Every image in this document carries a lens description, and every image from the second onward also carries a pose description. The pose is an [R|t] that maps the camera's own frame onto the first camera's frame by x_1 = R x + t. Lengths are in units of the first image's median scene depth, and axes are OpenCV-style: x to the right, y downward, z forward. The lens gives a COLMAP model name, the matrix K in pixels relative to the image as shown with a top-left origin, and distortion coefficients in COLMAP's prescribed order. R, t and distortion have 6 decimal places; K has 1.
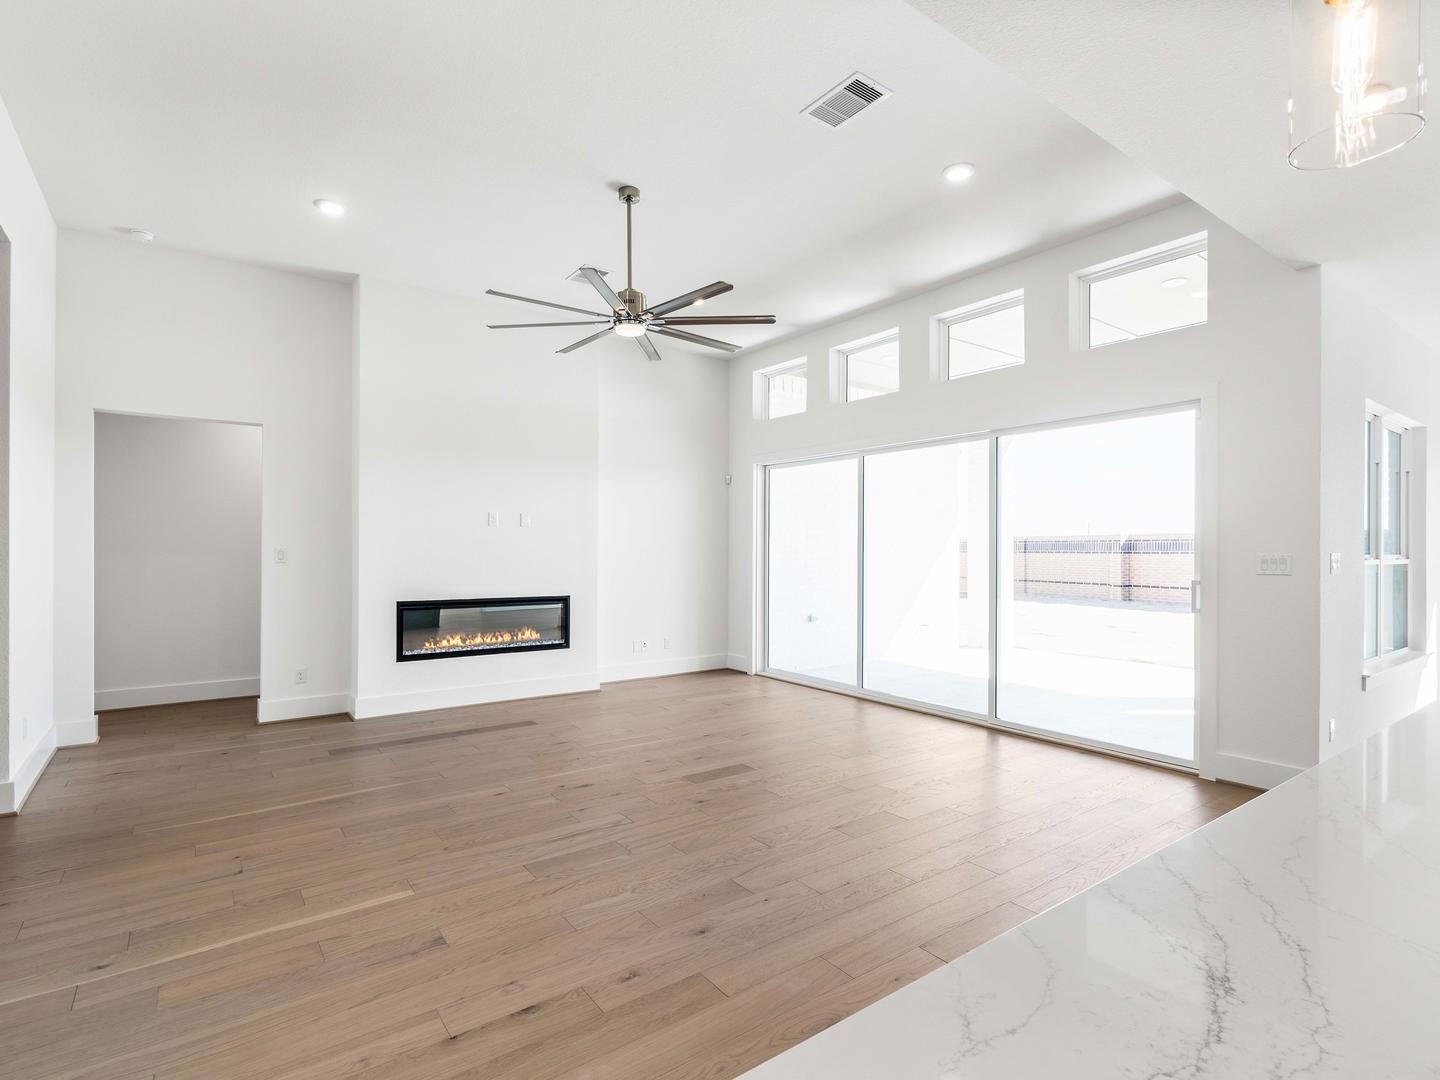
lens RADIAL K [[713.4, 0, 714.5], [0, 713.4, 540.6], [0, 0, 1]] dist [0.003569, 0.000401]
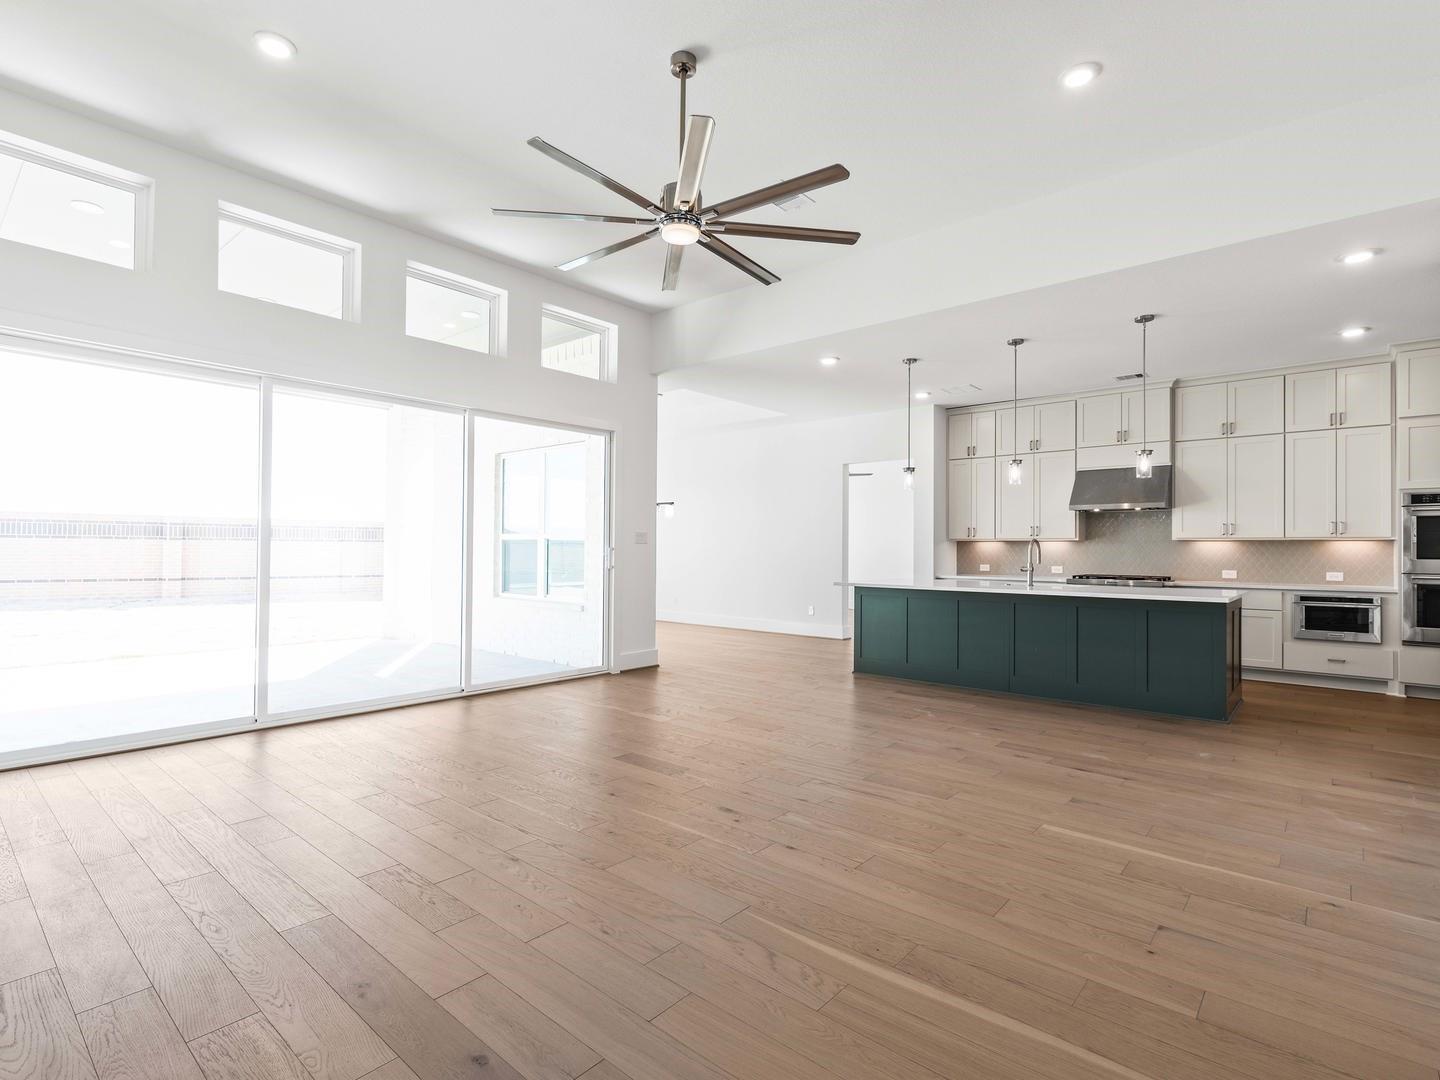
lens RADIAL K [[713.4, 0, 714.5], [0, 713.4, 540.6], [0, 0, 1]] dist [0.003569, 0.000401]
pose [[-0.213357, 0.006467, 0.976953, -1.193877], [-0.022022, 0.999692, -0.011427, 0.070701], [-0.976726, -0.023952, -0.213149, 1.495917]]
